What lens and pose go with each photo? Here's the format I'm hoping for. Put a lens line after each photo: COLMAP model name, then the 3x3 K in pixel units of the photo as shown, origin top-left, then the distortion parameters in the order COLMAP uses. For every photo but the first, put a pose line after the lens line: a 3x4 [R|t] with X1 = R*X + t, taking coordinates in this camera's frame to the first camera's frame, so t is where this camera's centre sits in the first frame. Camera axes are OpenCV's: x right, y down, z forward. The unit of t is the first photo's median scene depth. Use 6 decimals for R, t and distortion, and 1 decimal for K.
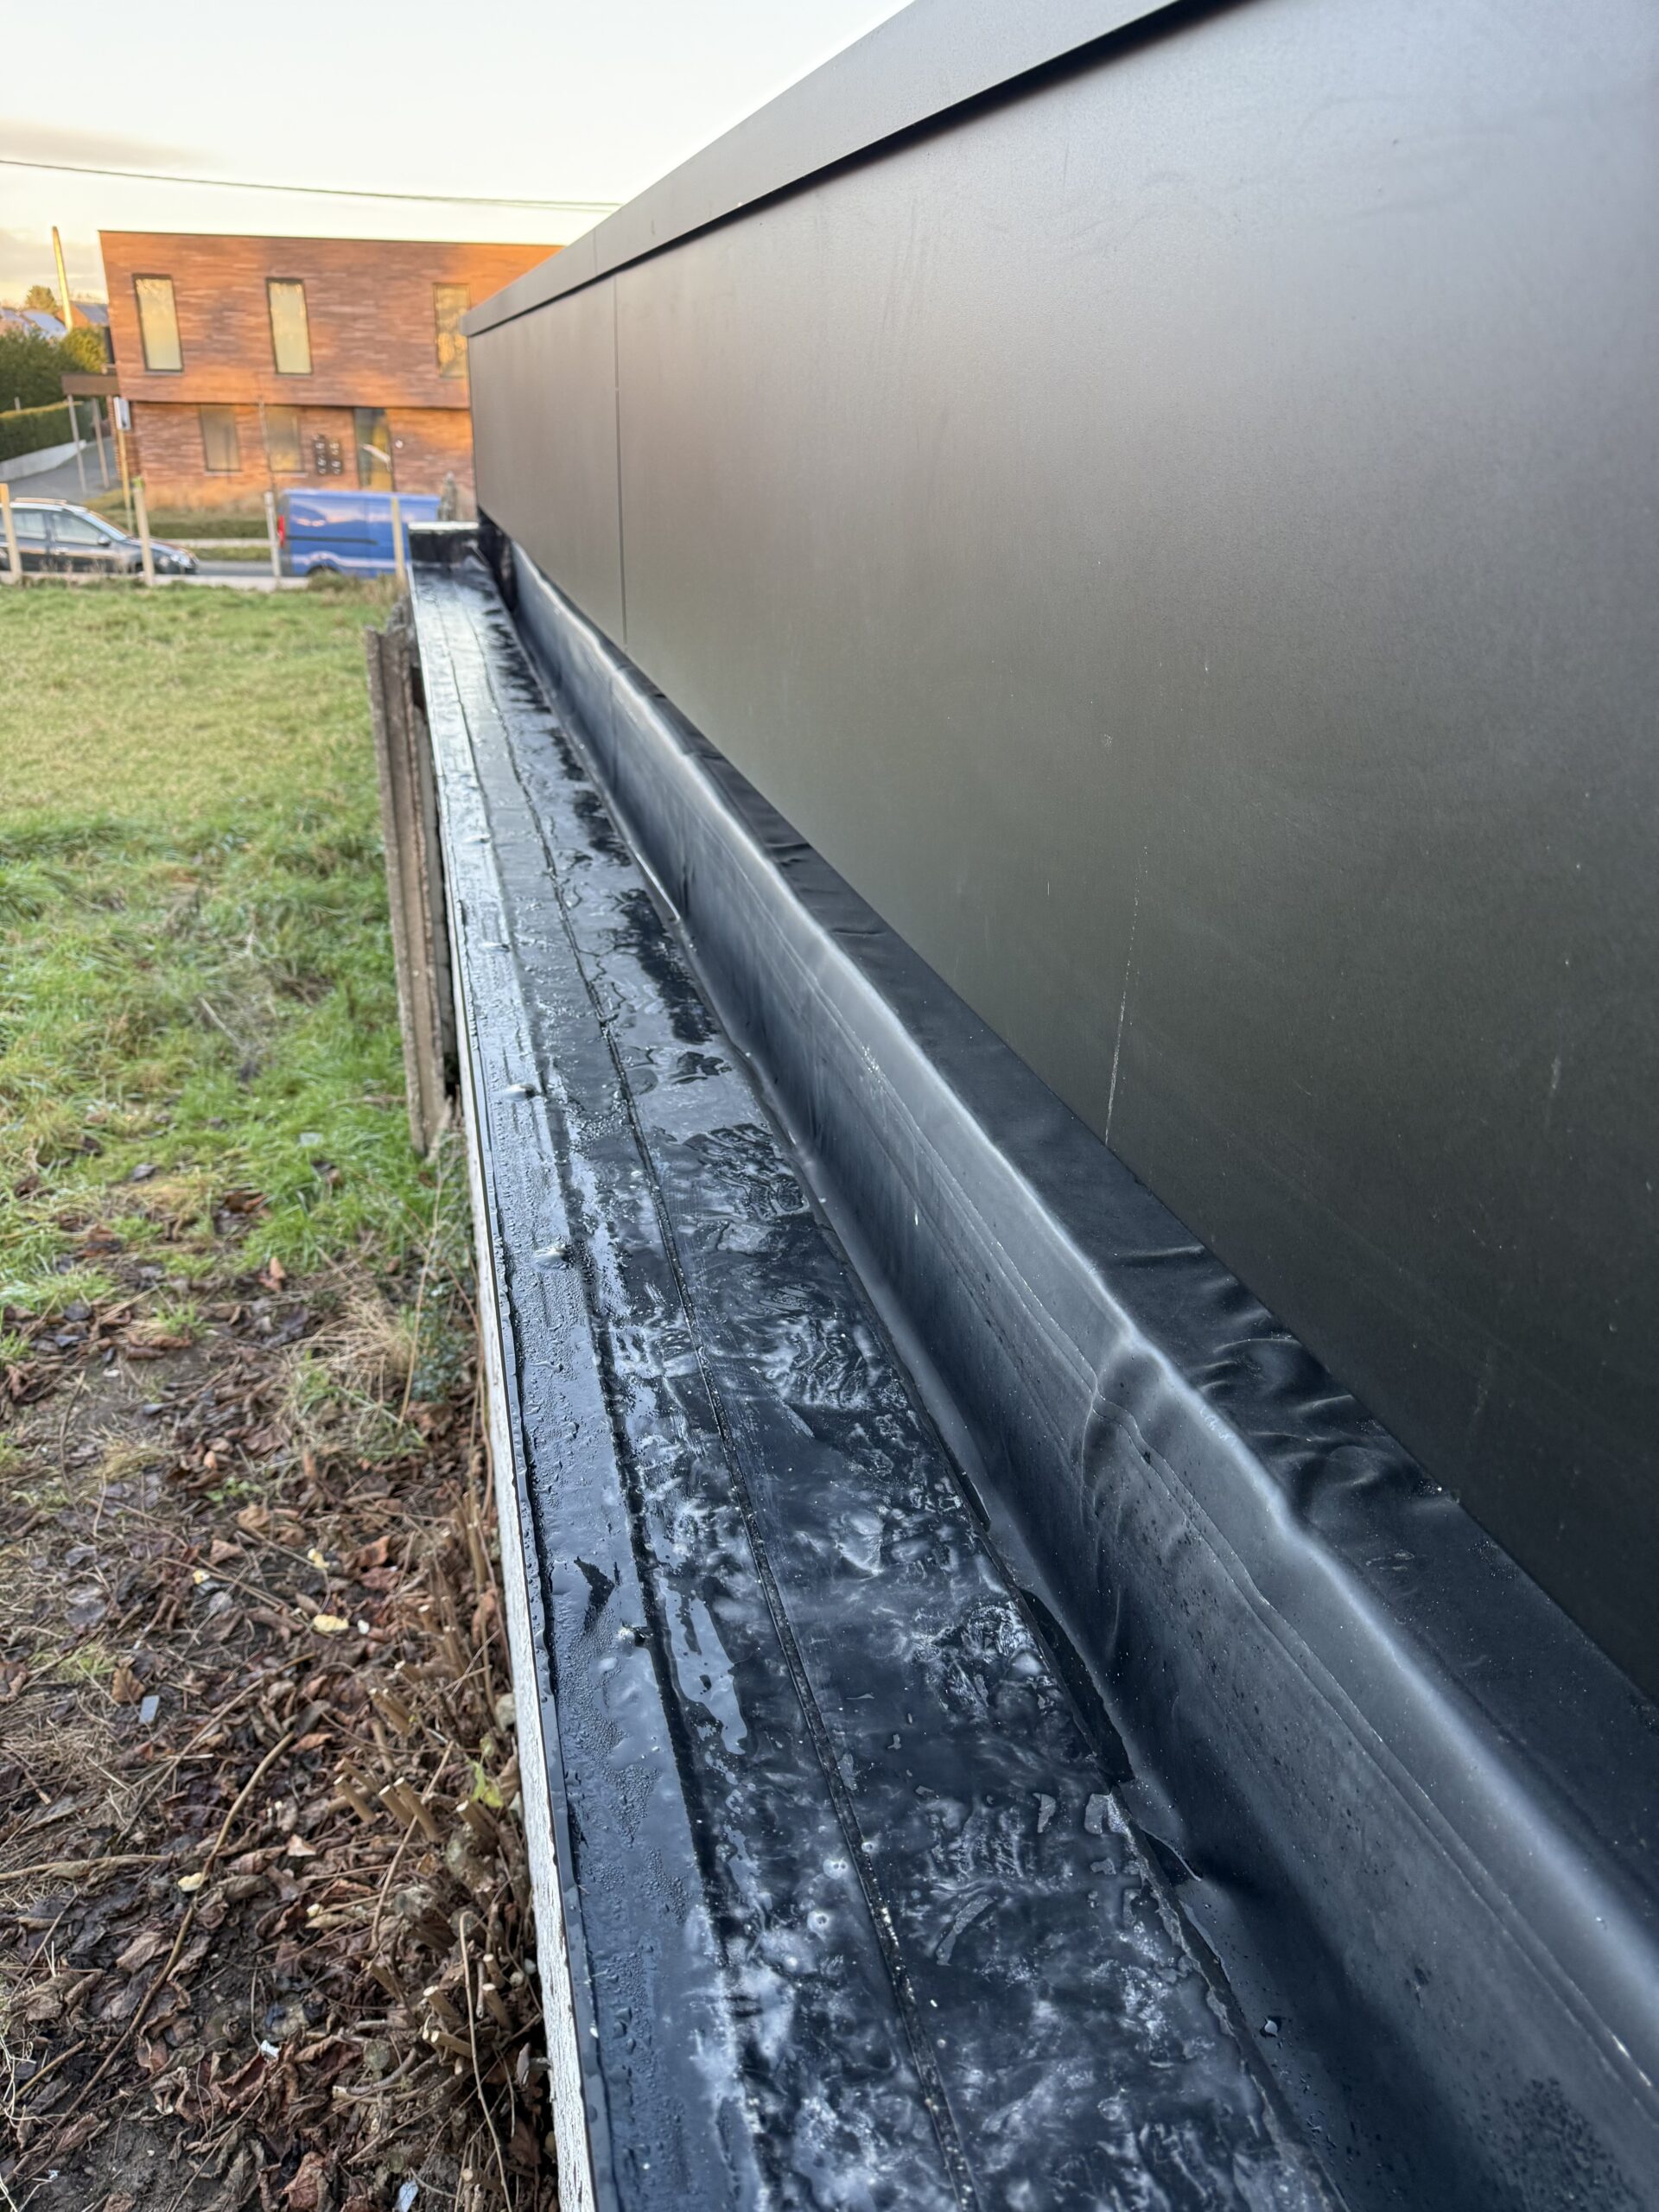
lens RADIAL K [[1564.0, 0, 831.9], [0, 1564.0, 1104.2], [0, 0, 1]] dist [0.025397, -0.009116]
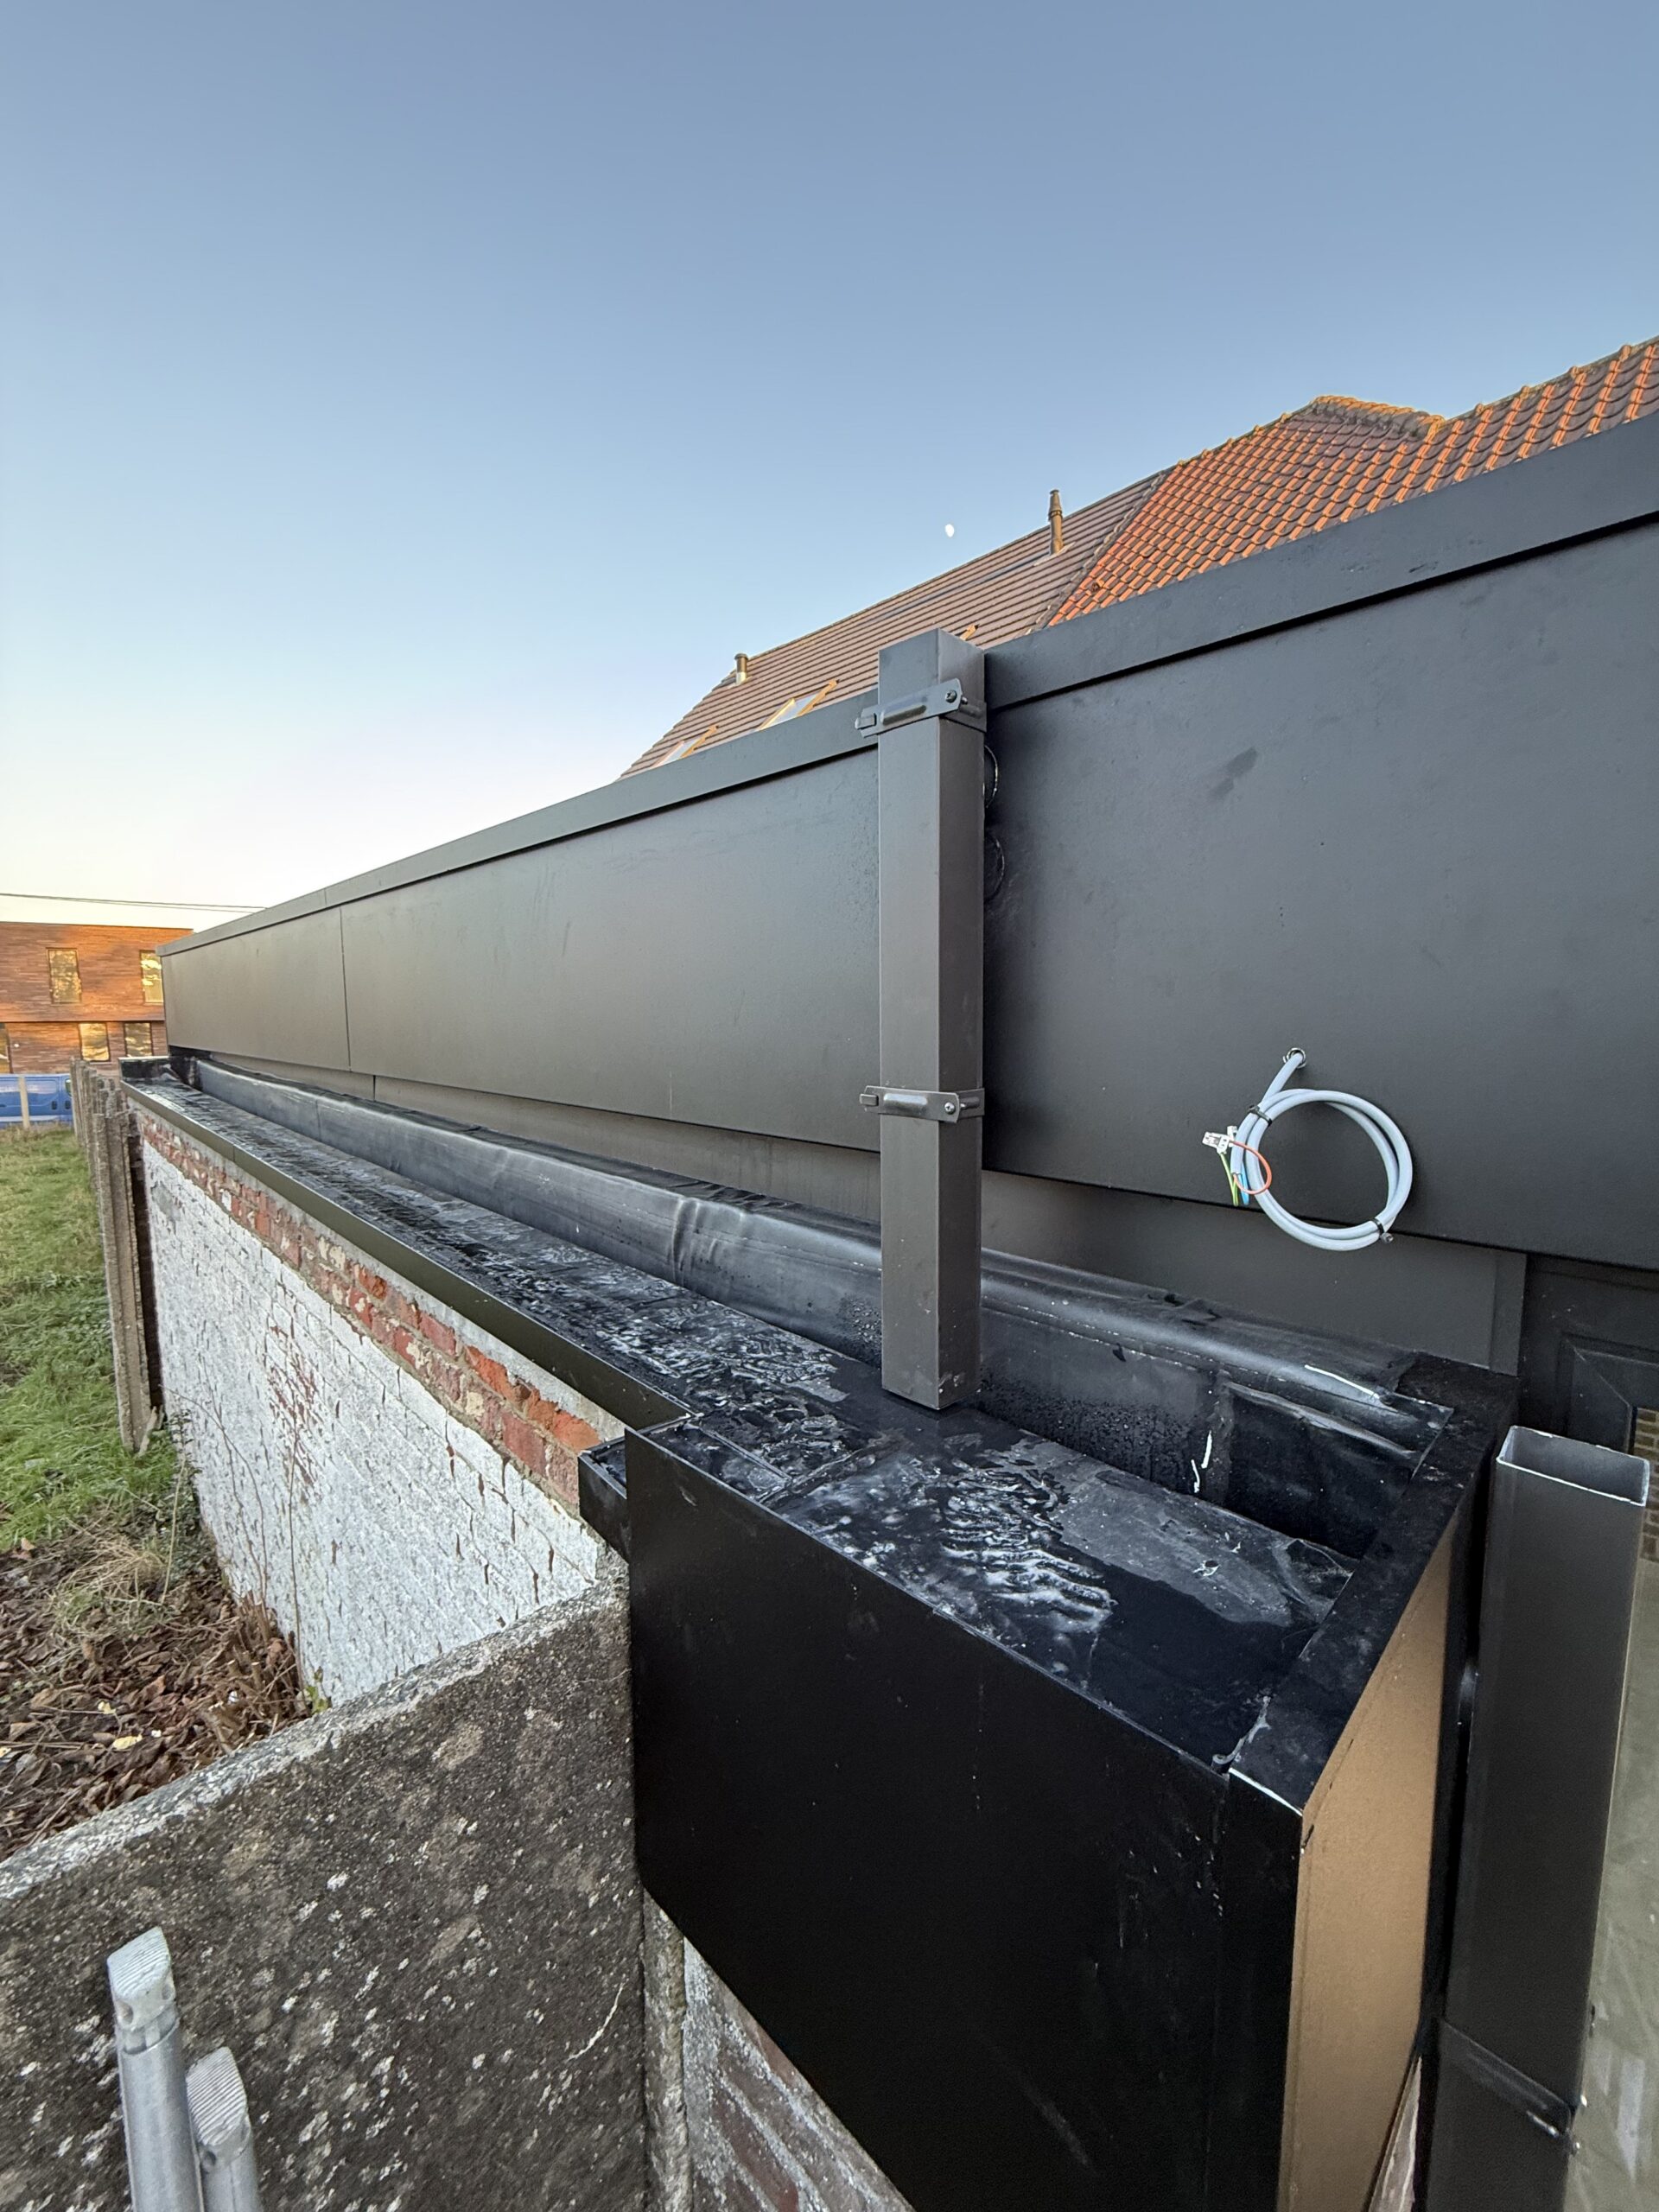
lens RADIAL K [[876.5, 0, 828.7], [0, 876.5, 1101.8], [0, 0, 1]] dist [0.003430, 0.000738]
pose [[0.871407, -0.084399, 0.483246, -0.087549], [0.228640, 0.941426, -0.247871, 0.110720], [-0.434020, 0.326486, 0.839663, -0.142133]]
